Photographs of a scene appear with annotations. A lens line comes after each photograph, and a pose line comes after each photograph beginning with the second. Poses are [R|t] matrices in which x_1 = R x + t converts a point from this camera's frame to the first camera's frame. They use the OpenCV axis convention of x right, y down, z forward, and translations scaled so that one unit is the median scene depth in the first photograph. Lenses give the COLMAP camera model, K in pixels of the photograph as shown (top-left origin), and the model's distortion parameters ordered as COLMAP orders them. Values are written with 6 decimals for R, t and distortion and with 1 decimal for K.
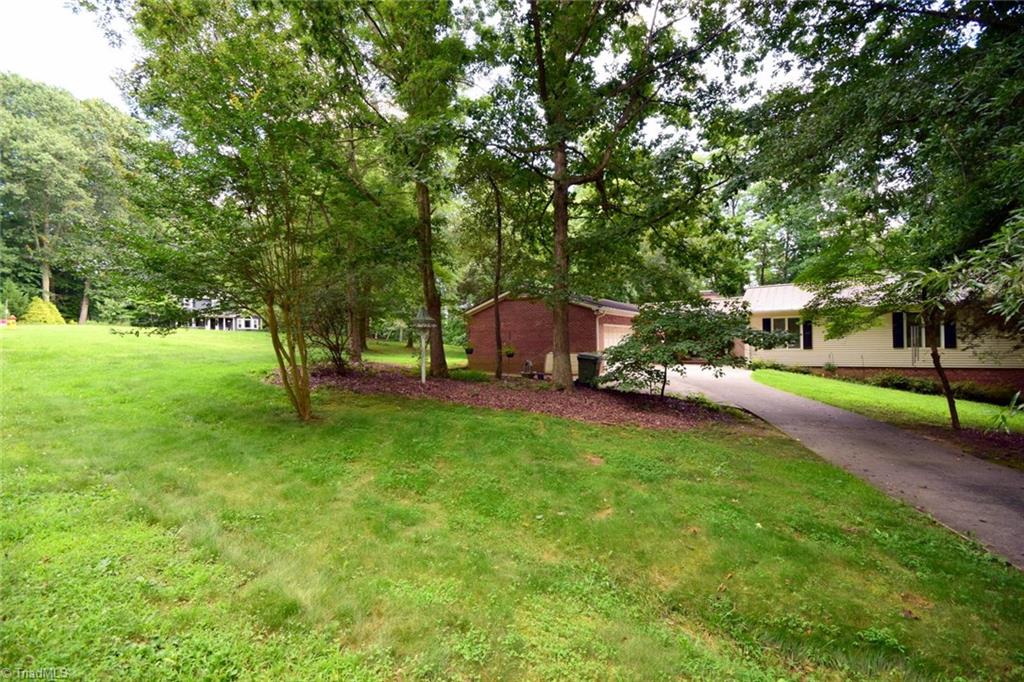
lens RADIAL K [[452.3, 0, 509.1], [0, 452.3, 344.7], [0, 0, 1]] dist [-0.007876, 0.000395]
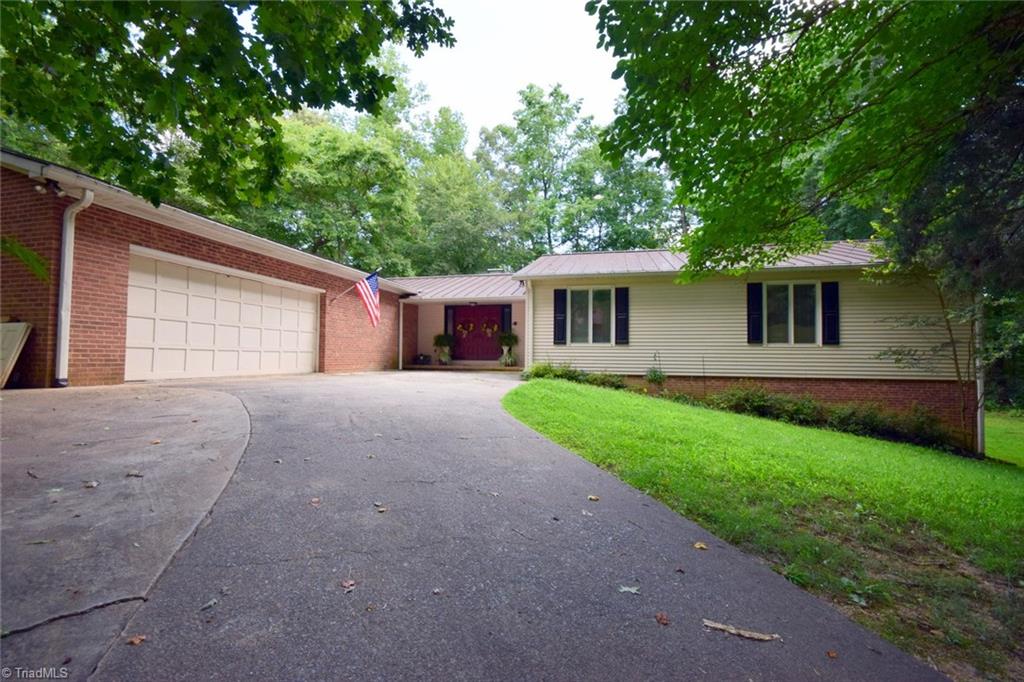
lens RADIAL K [[452.3, 0, 512.8], [0, 452.3, 342.9], [0, 0, 1]] dist [-0.007876, 0.000395]
pose [[0.930880, 0.036177, 0.363529, 0.342298], [-0.024759, 0.999044, -0.036021, 0.033049], [-0.364484, 0.024530, 0.930886, 0.542955]]
